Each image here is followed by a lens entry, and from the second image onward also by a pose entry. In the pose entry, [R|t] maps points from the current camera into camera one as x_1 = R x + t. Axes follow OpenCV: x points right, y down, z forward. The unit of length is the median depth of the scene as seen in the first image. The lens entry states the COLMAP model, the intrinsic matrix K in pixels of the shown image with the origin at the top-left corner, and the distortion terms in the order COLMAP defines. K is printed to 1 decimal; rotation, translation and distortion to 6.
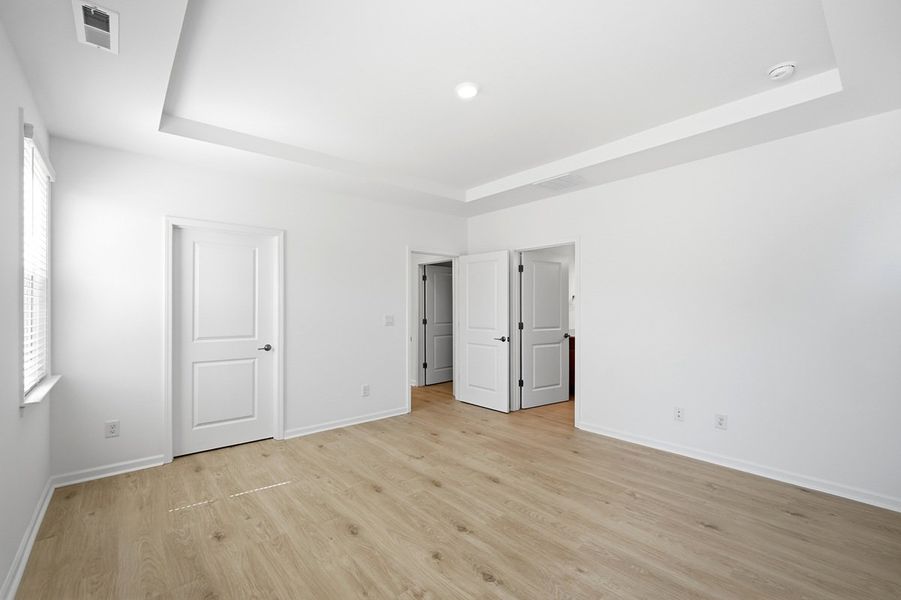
lens RADIAL K [[391.0, 0, 449.6], [0, 391.0, 303.4], [0, 0, 1]] dist [-0.020402, -0.000192]
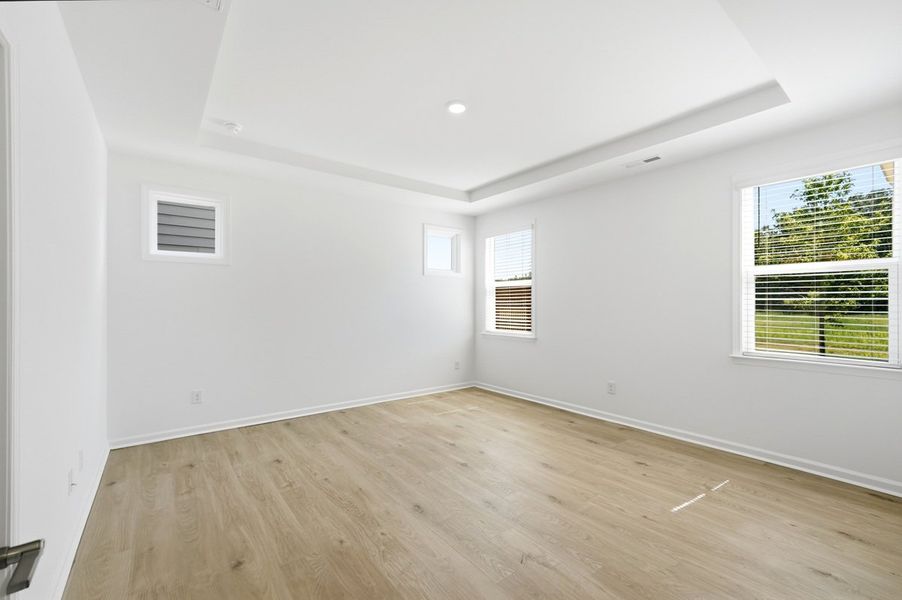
lens RADIAL K [[391.5, 0, 452.2], [0, 391.5, 298.2], [0, 0, 1]] dist [-0.020402, -0.000192]
pose [[-0.998504, 0.002447, 0.054633, -0.001164], [0.001283, 0.999772, -0.021333, 0.037378], [-0.054673, -0.021231, -0.998279, 2.031032]]
